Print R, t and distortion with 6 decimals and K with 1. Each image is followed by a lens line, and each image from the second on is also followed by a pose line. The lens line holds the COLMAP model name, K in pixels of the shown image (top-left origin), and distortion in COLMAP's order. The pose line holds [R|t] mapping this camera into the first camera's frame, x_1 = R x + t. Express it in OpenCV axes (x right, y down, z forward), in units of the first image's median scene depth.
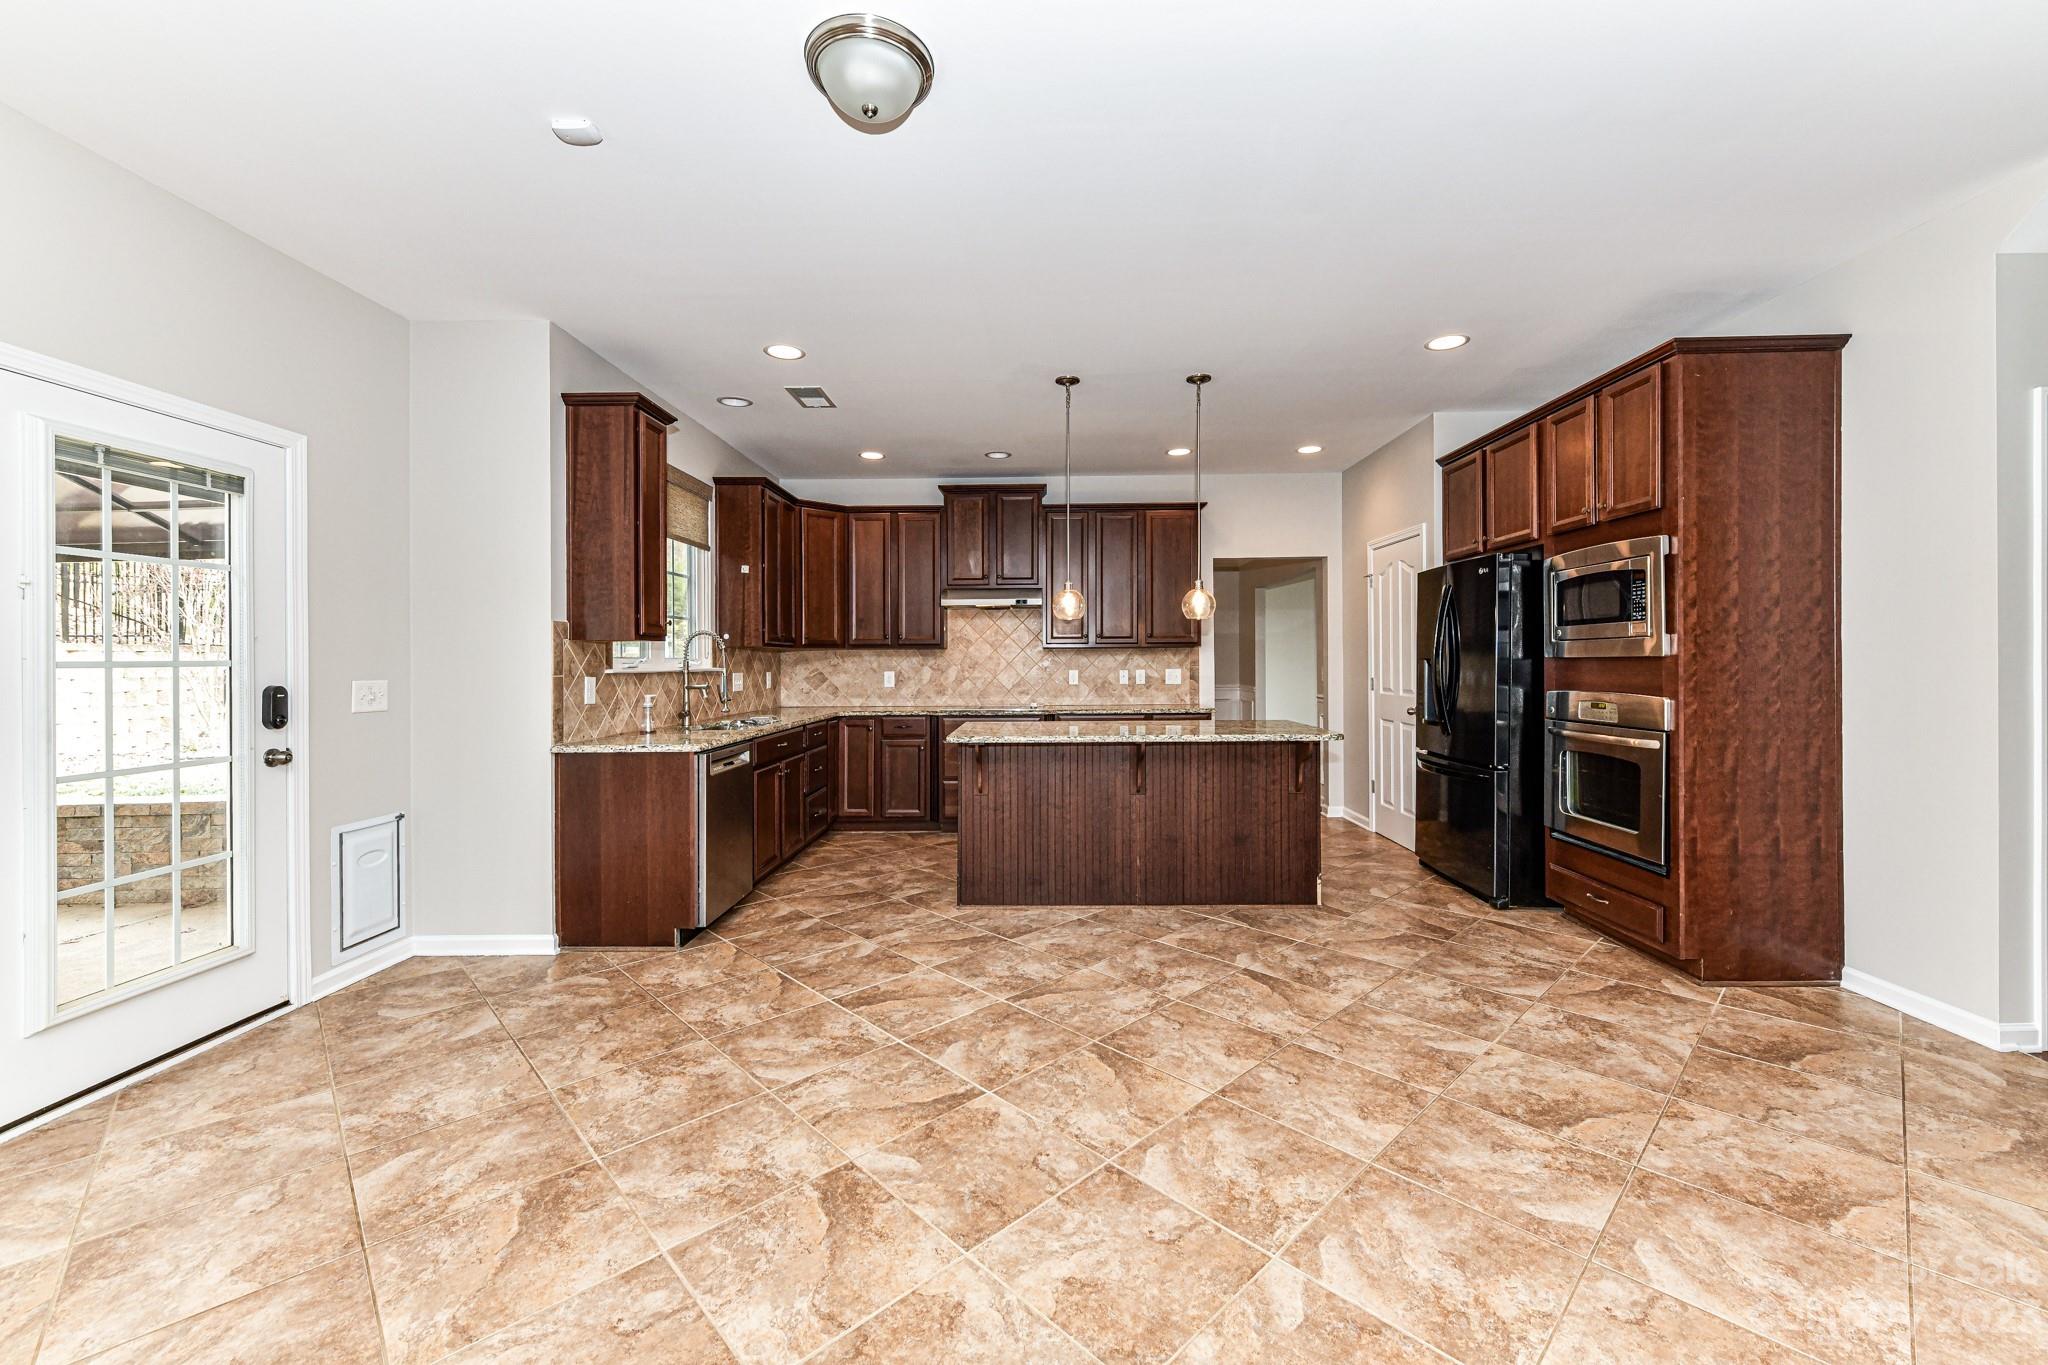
lens RADIAL K [[807.3, 0, 1039.9], [0, 807.3, 671.3], [0, 0, 1]] dist [0.005625, -0.002016]
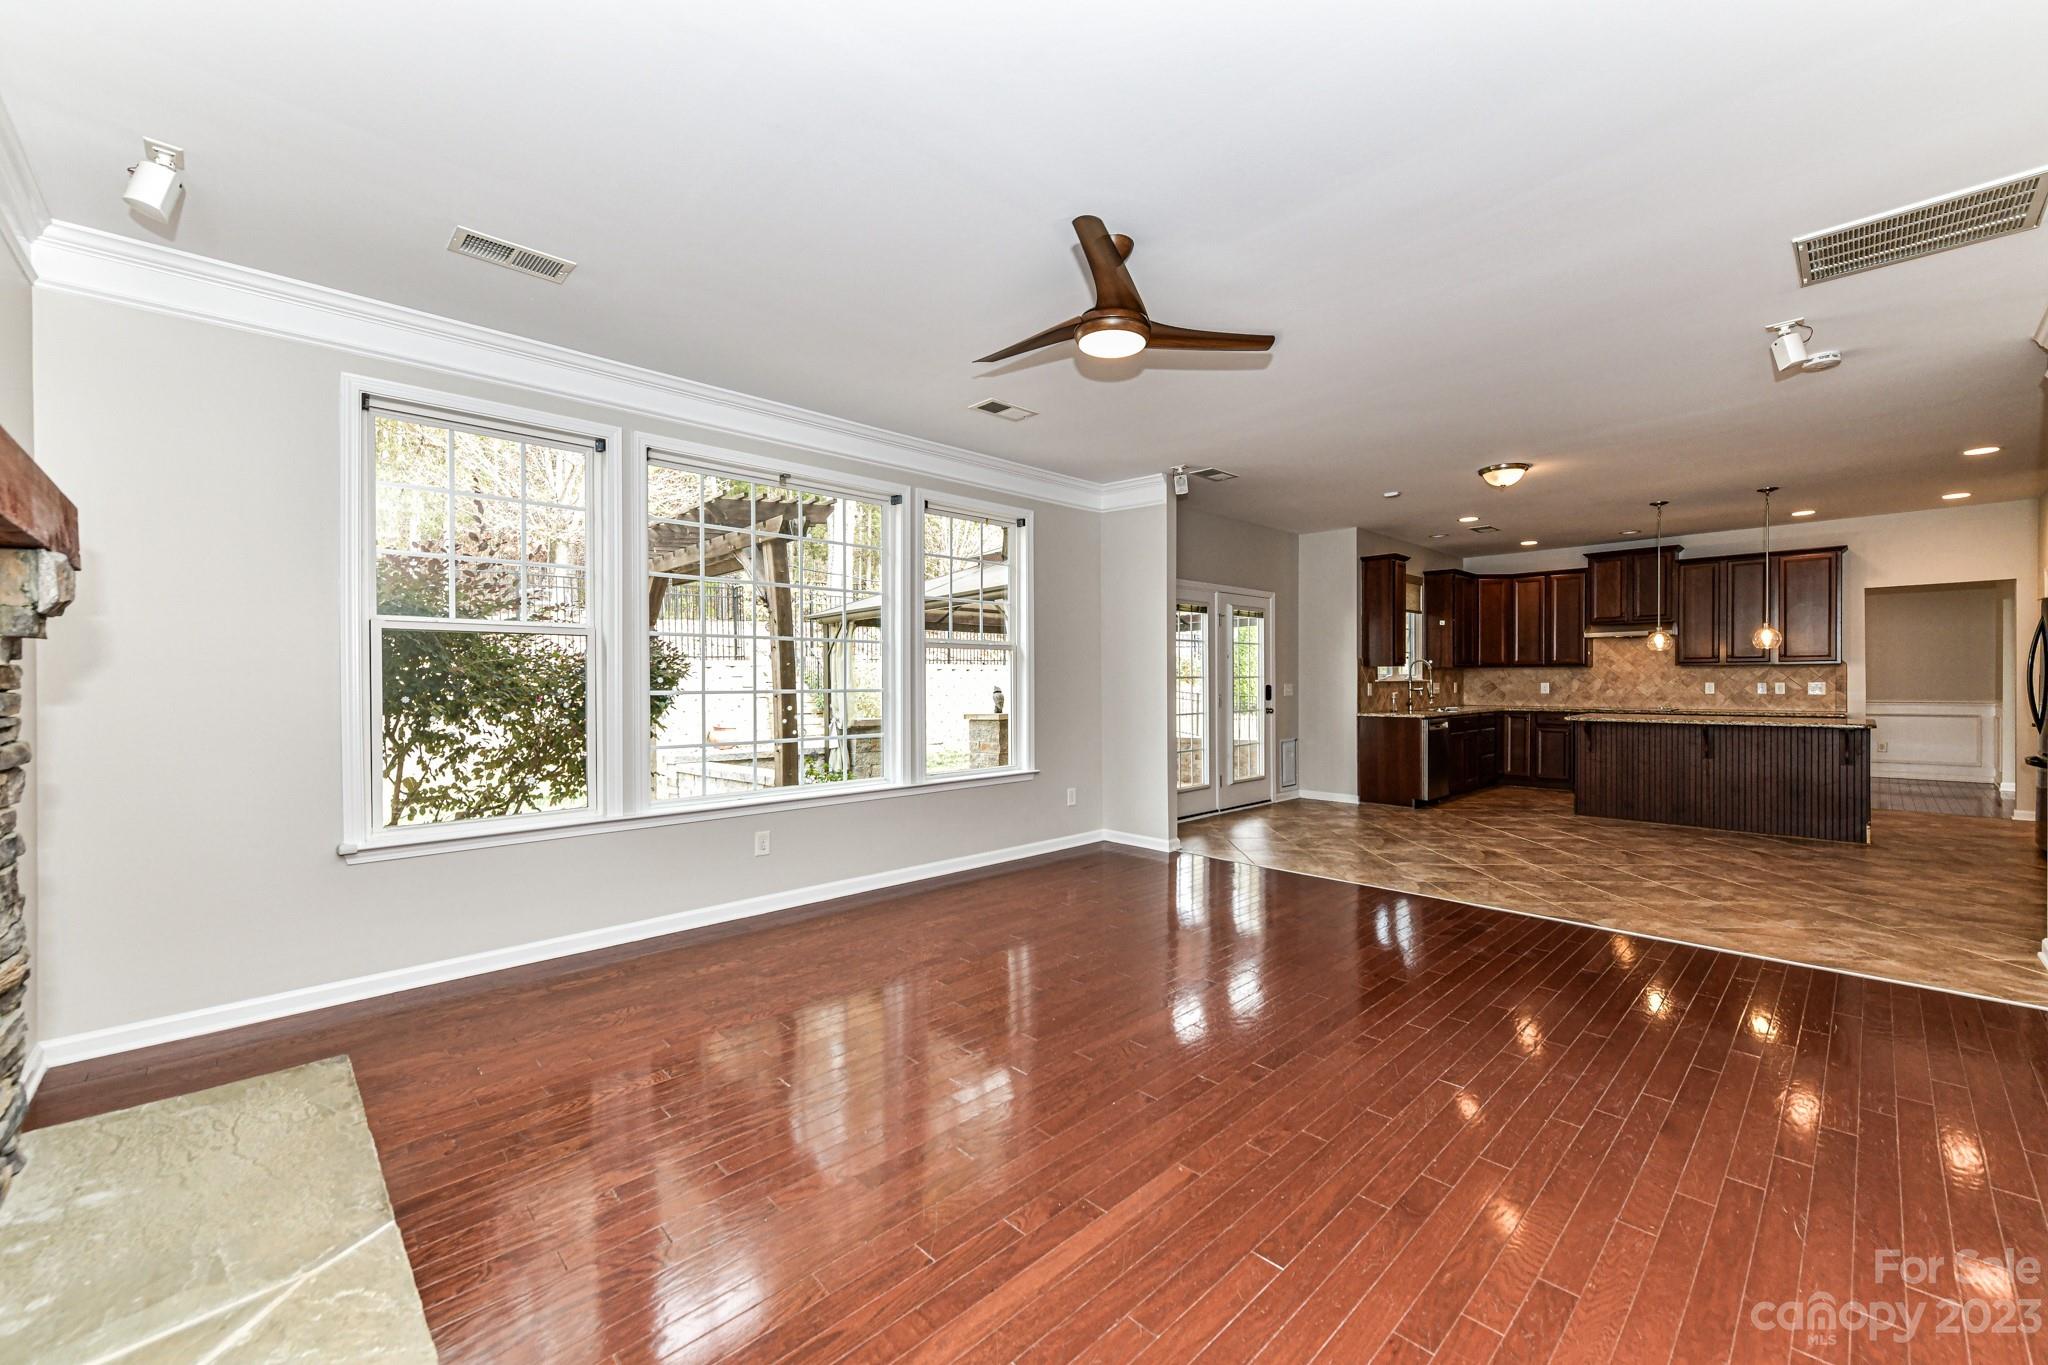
lens RADIAL K [[807.3, 0, 1035.6], [0, 807.3, 679.9], [0, 0, 1]] dist [0.005625, -0.002016]
pose [[0.701271, 0.003918, -0.712884, 0.368609], [-0.008334, 0.999962, -0.002703, 0.011777], [0.712846, 0.007837, 0.701277, -1.188569]]
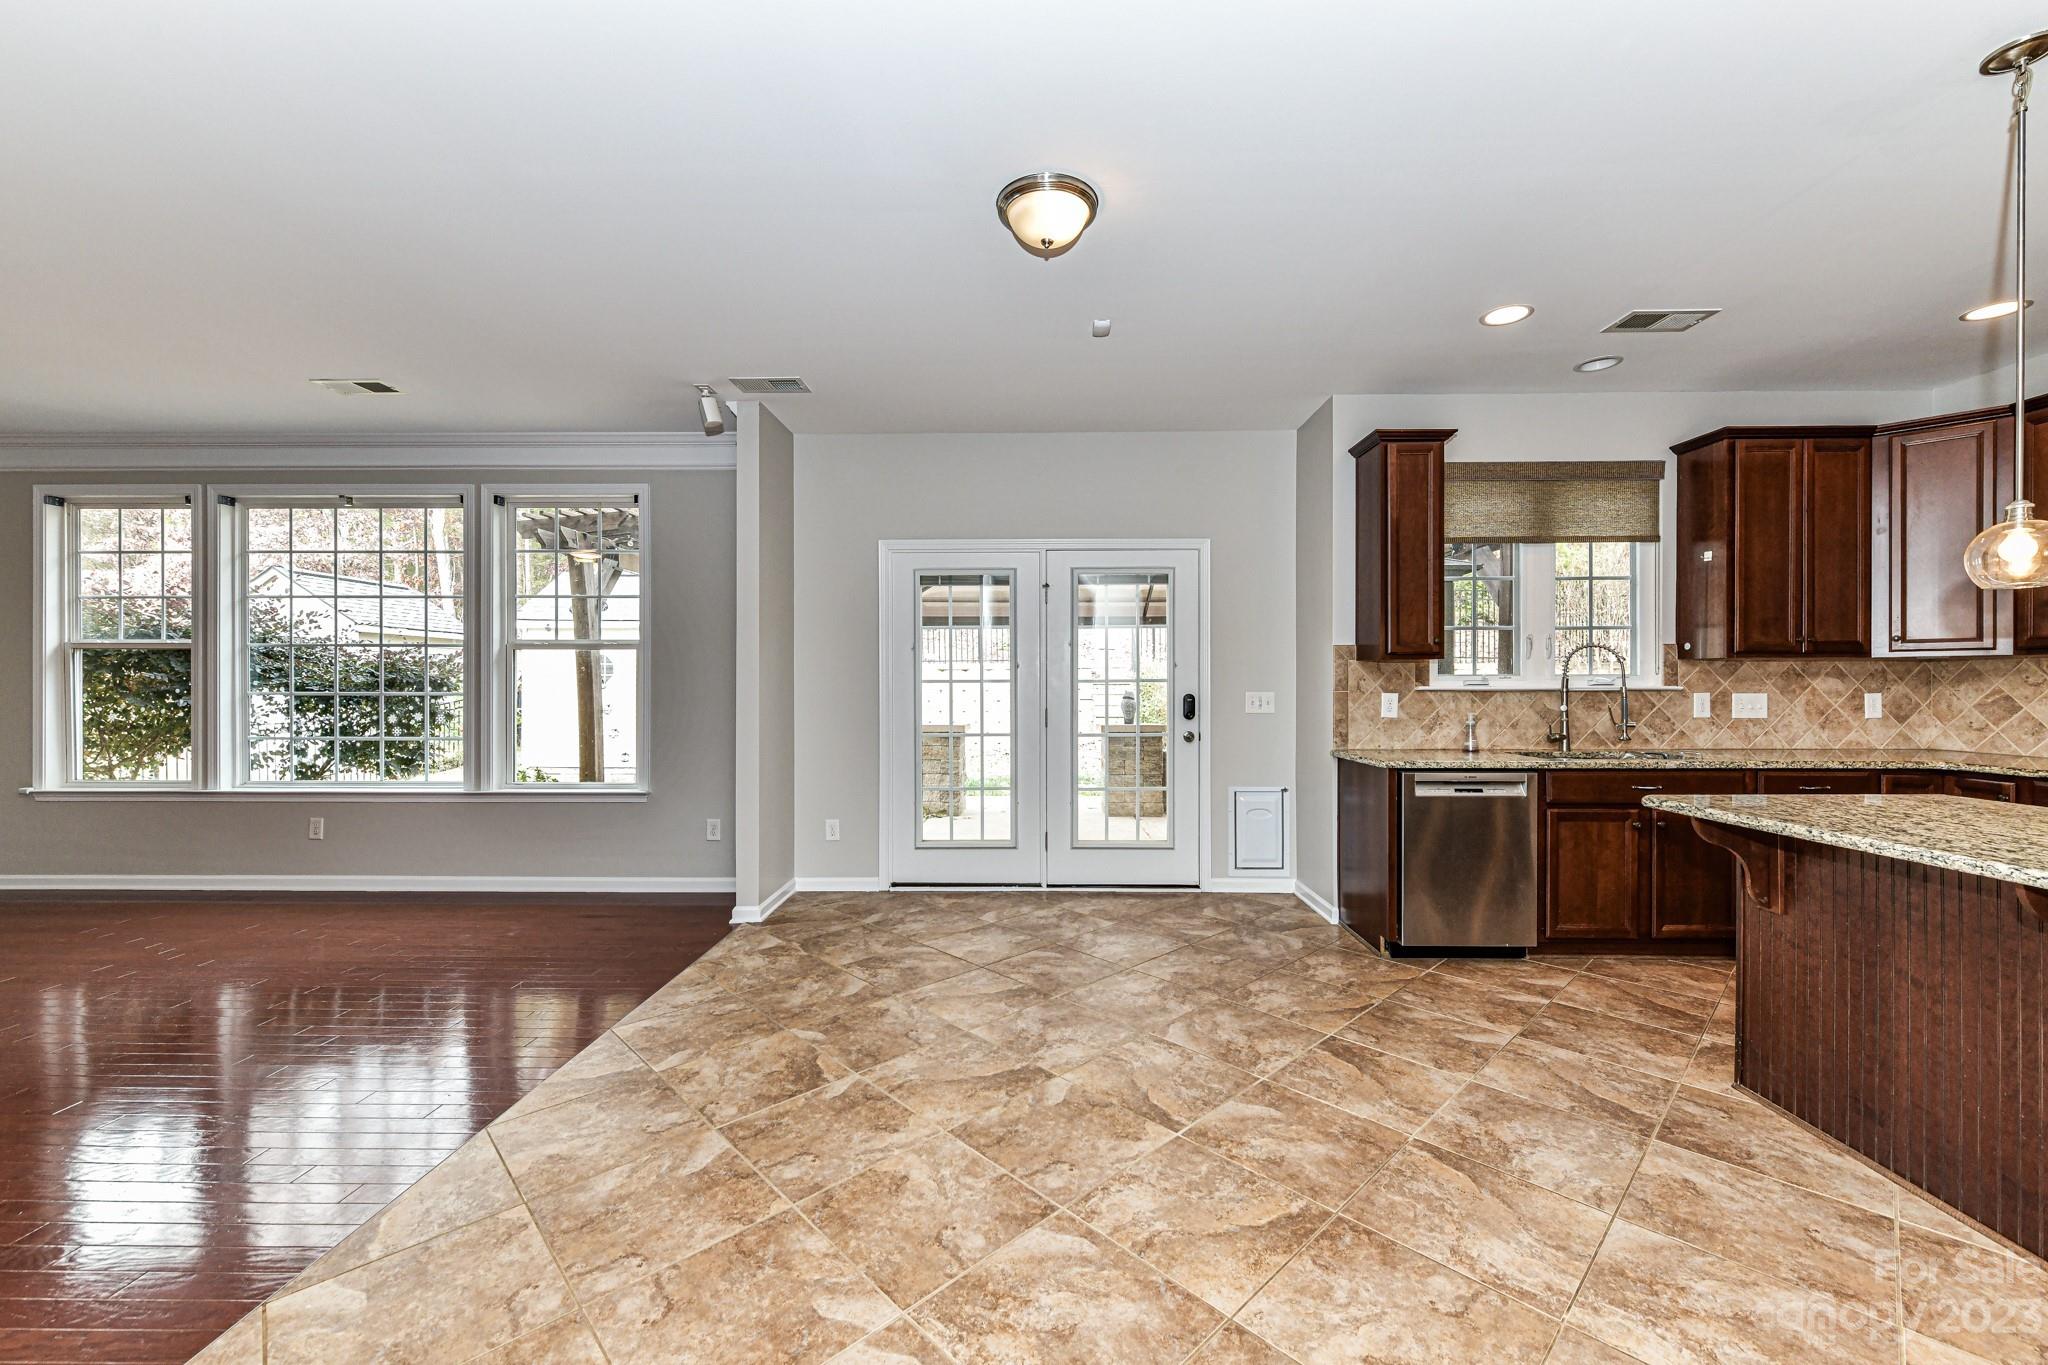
lens RADIAL K [[807.3, 0, 1028.6], [0, 807.3, 685.8], [0, 0, 1]] dist [0.005625, -0.002016]
pose [[-0.002813, 0.010317, -0.999943, 0.564539], [-0.008663, 0.999909, 0.010342, -0.010277], [0.999959, 0.008692, -0.002724, 0.524103]]
